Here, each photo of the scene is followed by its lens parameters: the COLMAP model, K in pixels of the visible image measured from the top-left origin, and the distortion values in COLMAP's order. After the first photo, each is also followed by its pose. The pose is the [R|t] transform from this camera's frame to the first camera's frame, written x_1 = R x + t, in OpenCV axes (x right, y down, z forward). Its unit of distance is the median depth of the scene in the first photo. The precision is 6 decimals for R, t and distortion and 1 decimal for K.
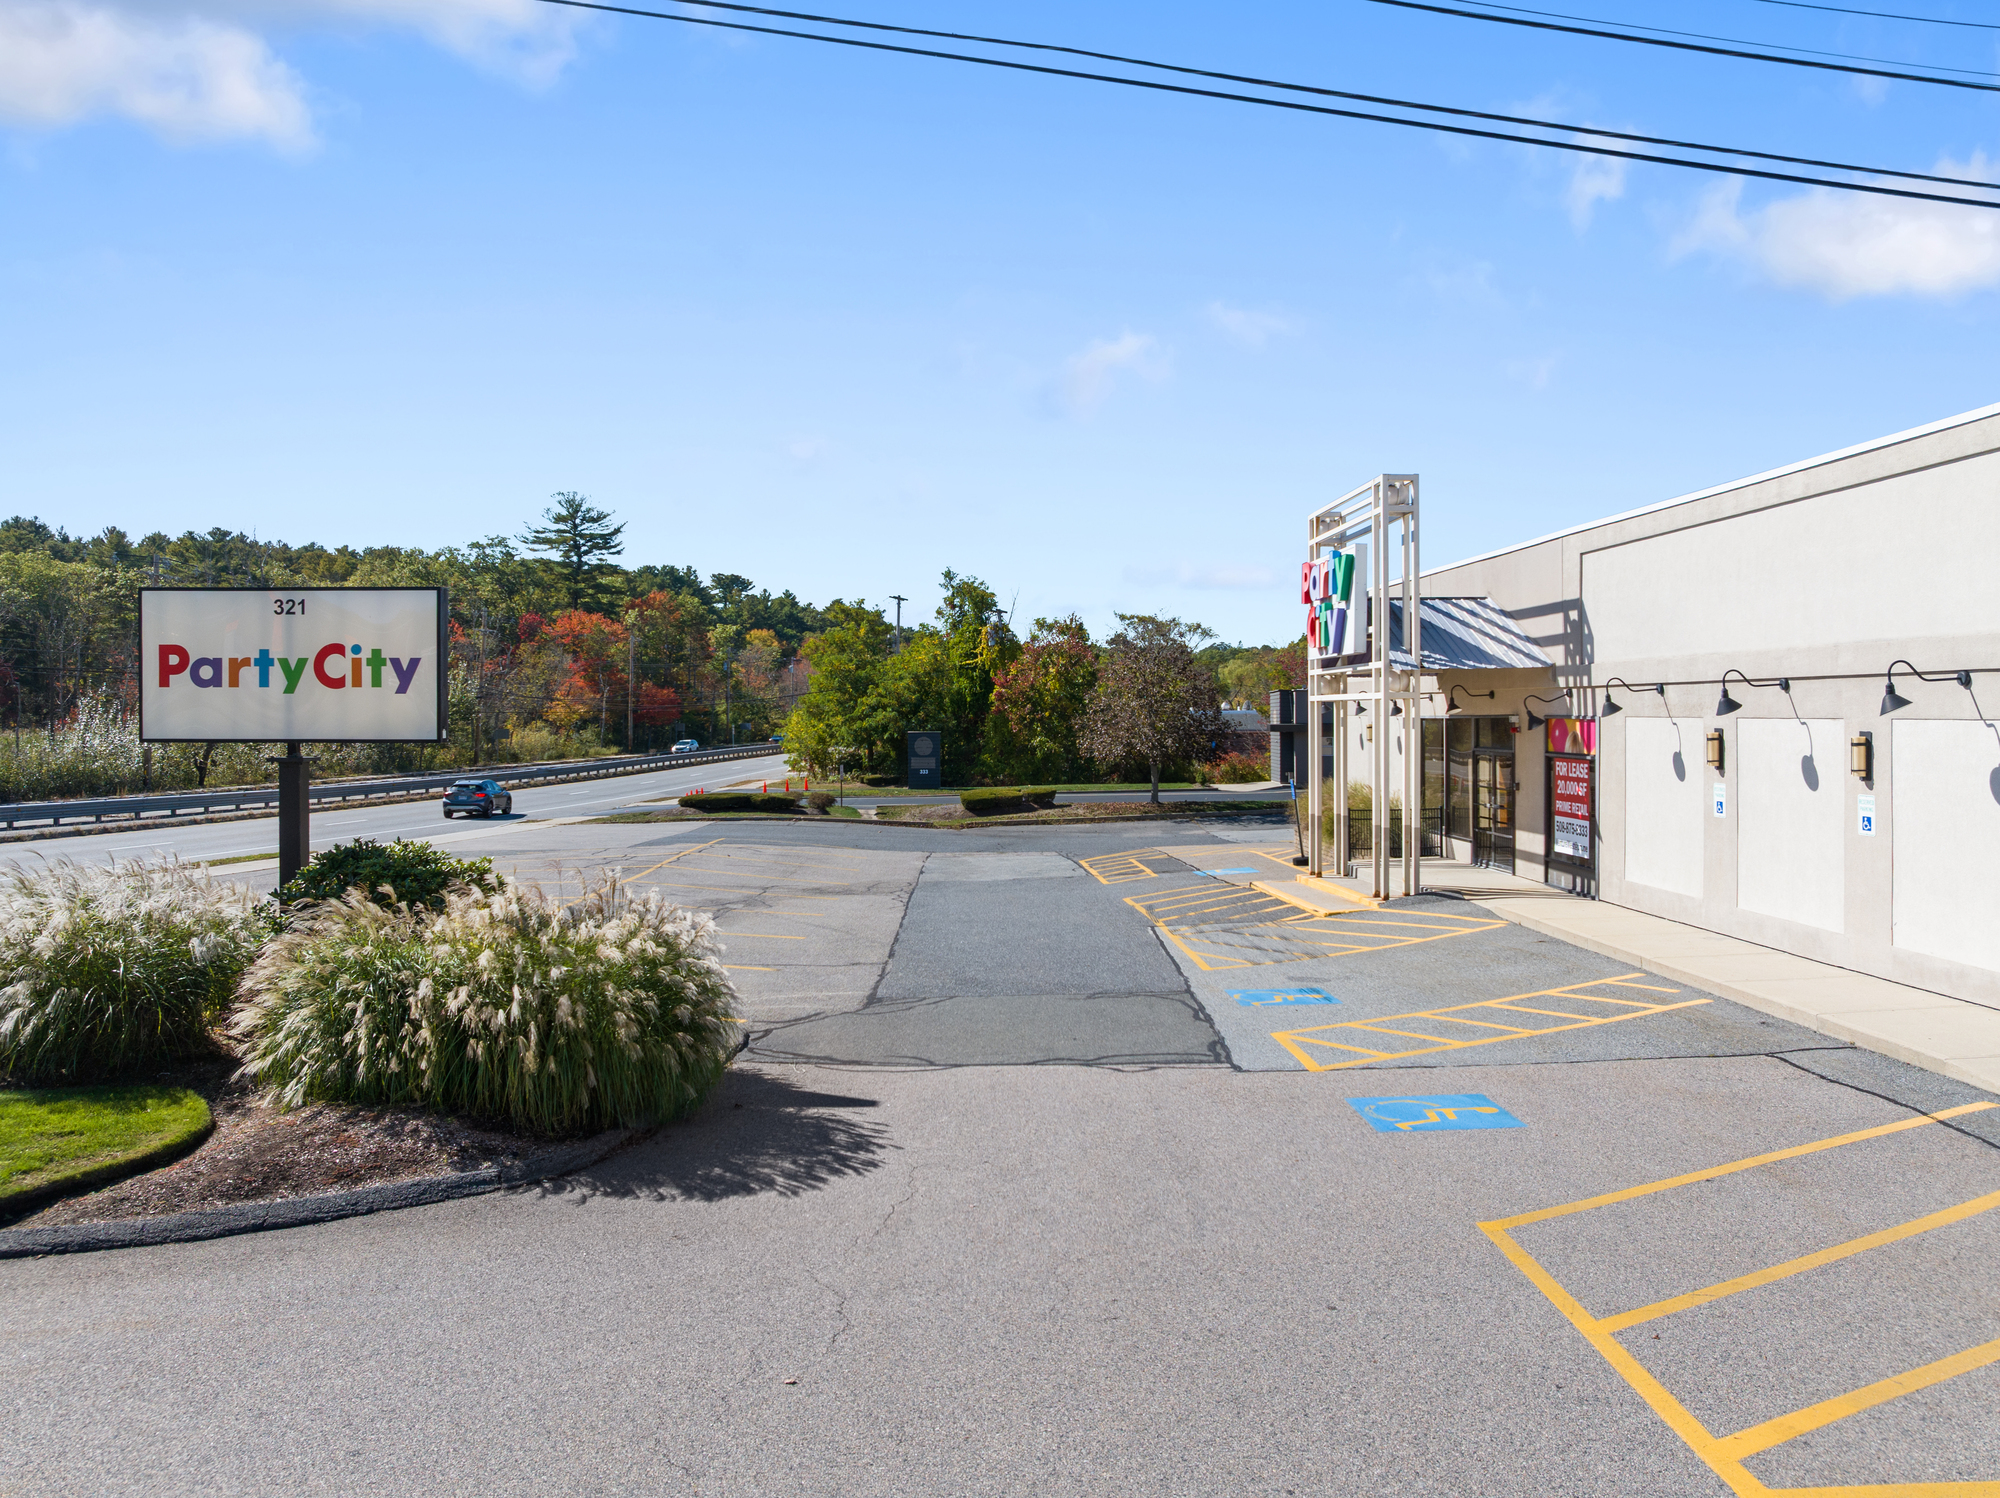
lens RADIAL K [[1408.6, 0, 1003.1], [0, 1408.6, 727.0], [0, 0, 1]] dist [-0.035864, -0.001217]
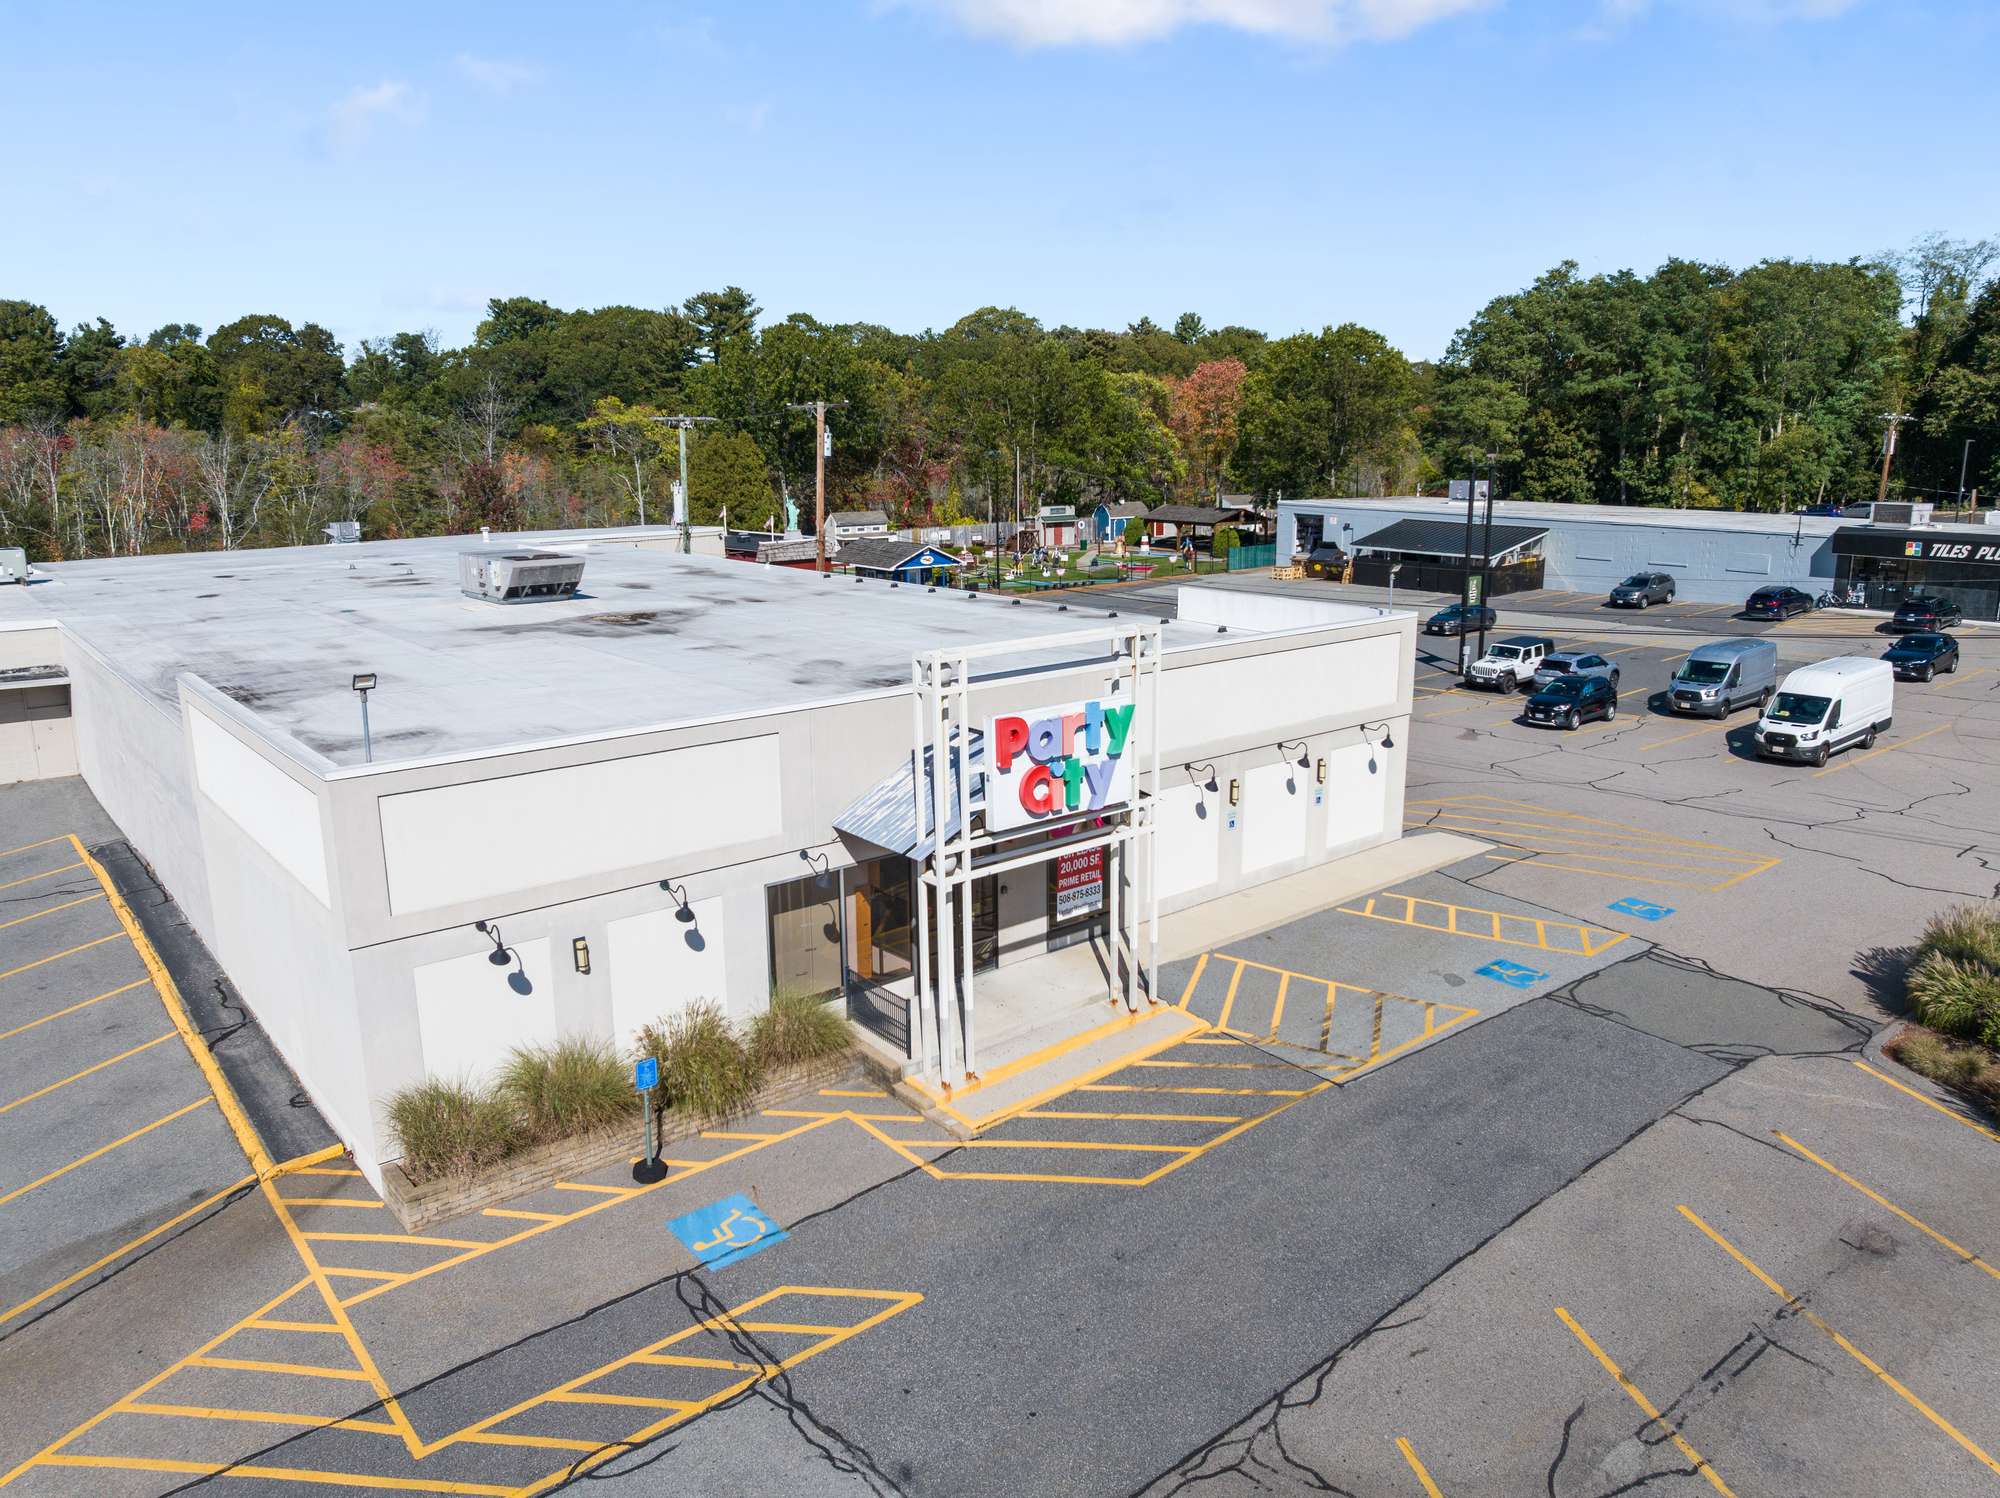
lens RADIAL K [[1404.5, 0, 1003.3], [0, 1404.5, 739.7], [0, 0, 1]] dist [-0.036960, 0.000565]
pose [[-0.610172, -0.165972, 0.774689, -0.510114], [0.013985, 0.975402, 0.219988, -0.344499], [-0.792146, 0.145064, -0.592842, 1.800428]]
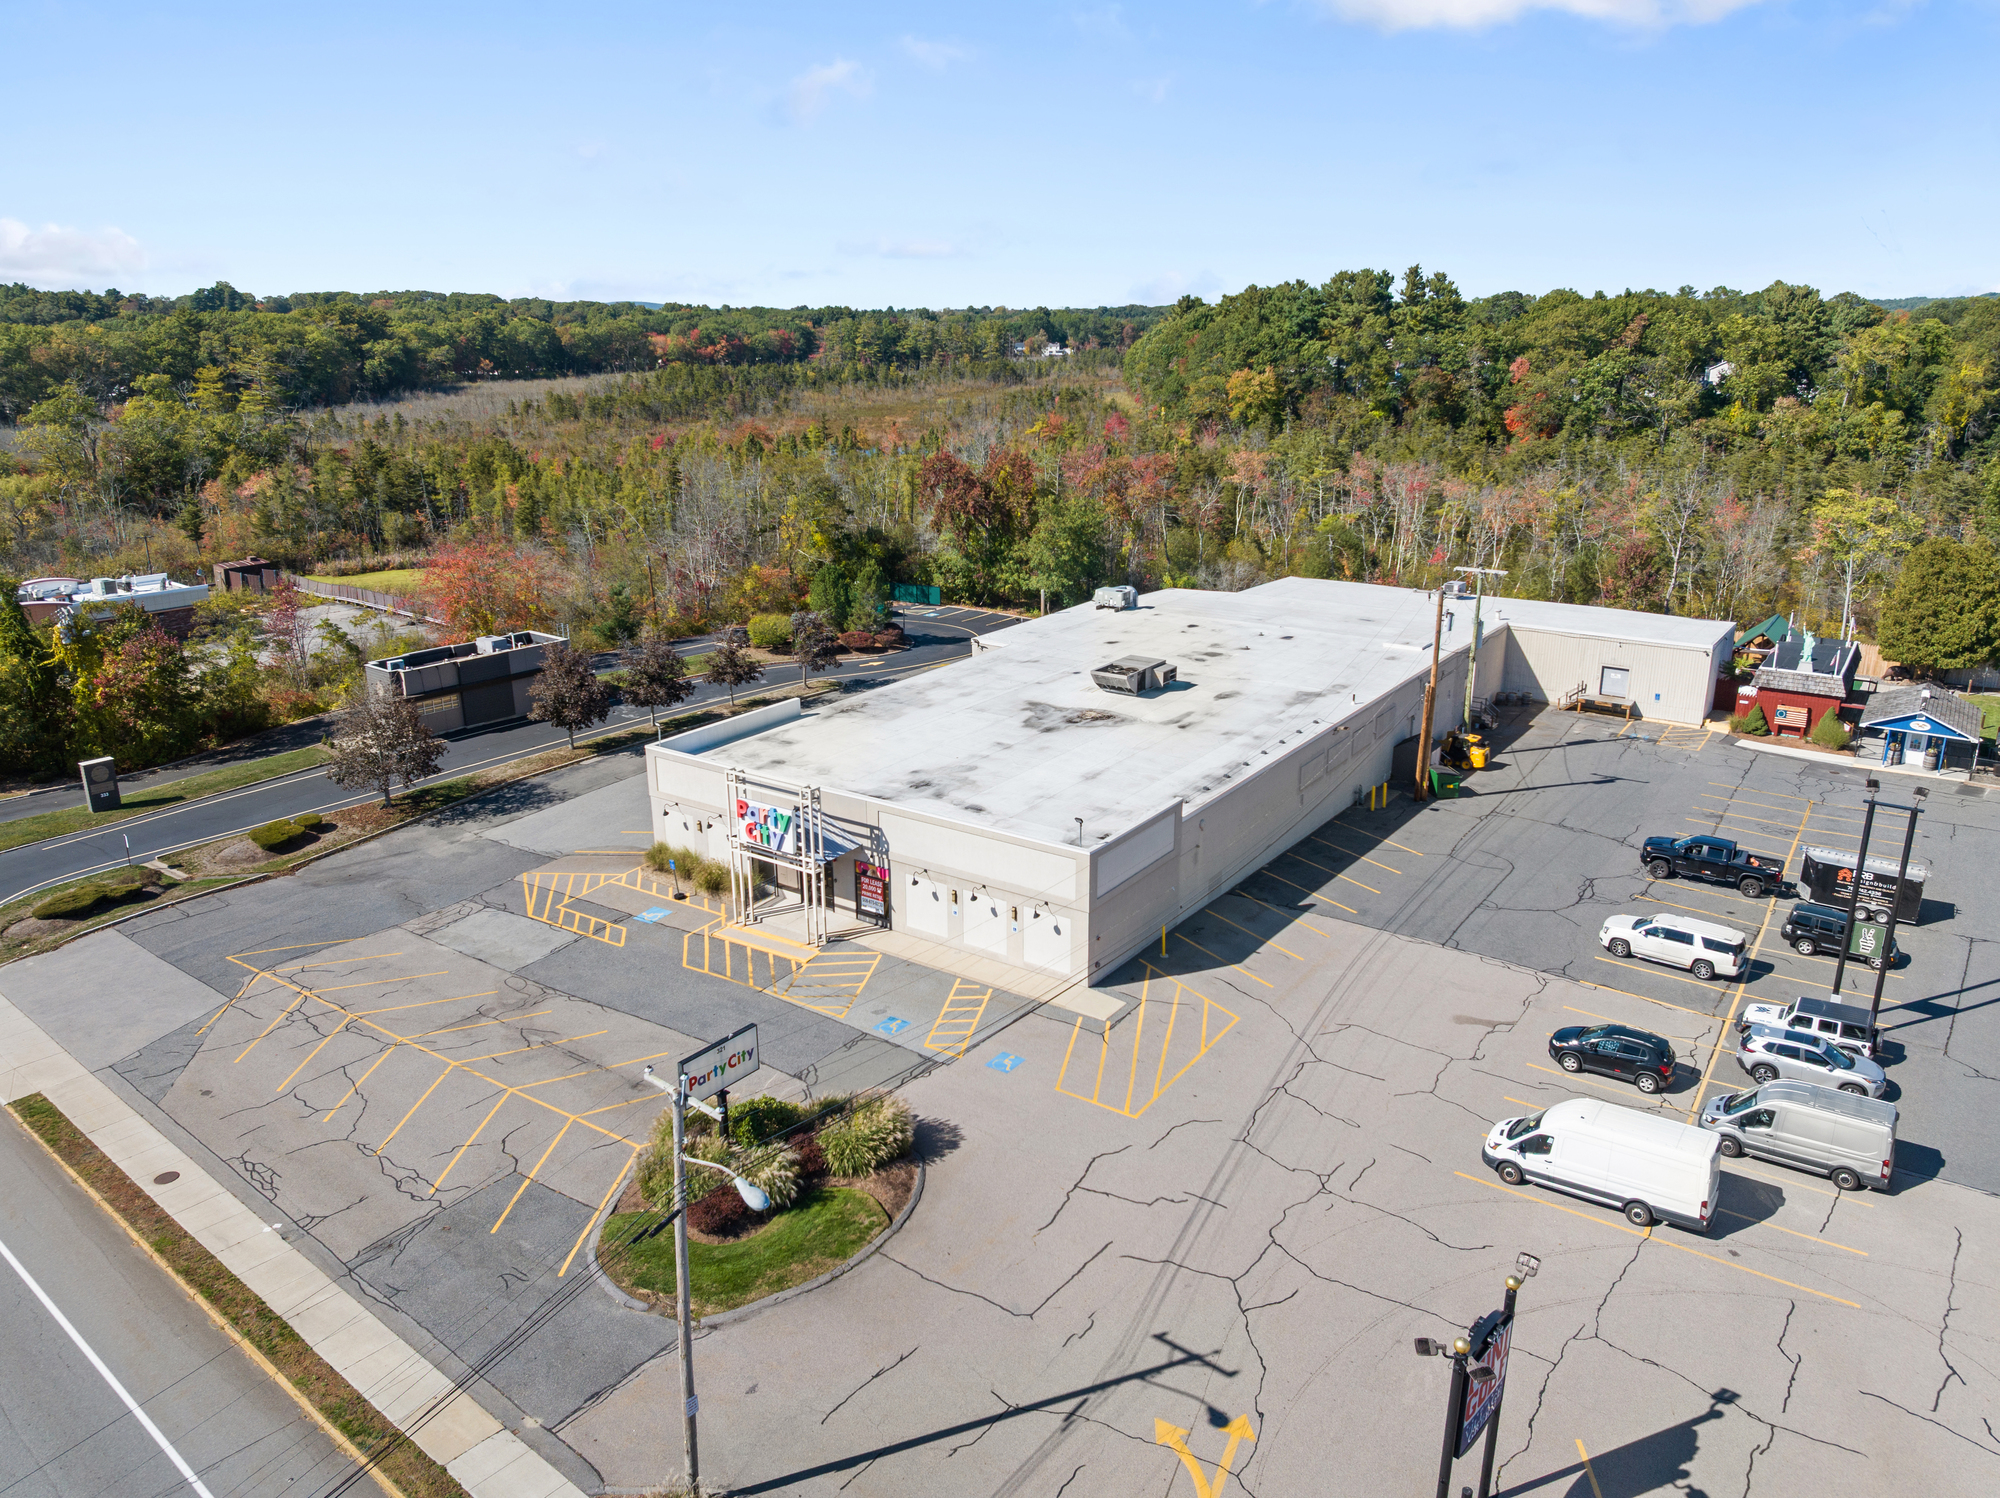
lens RADIAL K [[1407.7, 0, 1006.8], [0, 1407.7, 721.3], [0, 0, 1]] dist [-0.016373, -0.025284]
pose [[0.596546, -0.221488, 0.771412, -1.479519], [0.008679, 0.962890, 0.269754, -1.008546], [-0.802532, -0.154226, 0.576330, -0.732527]]
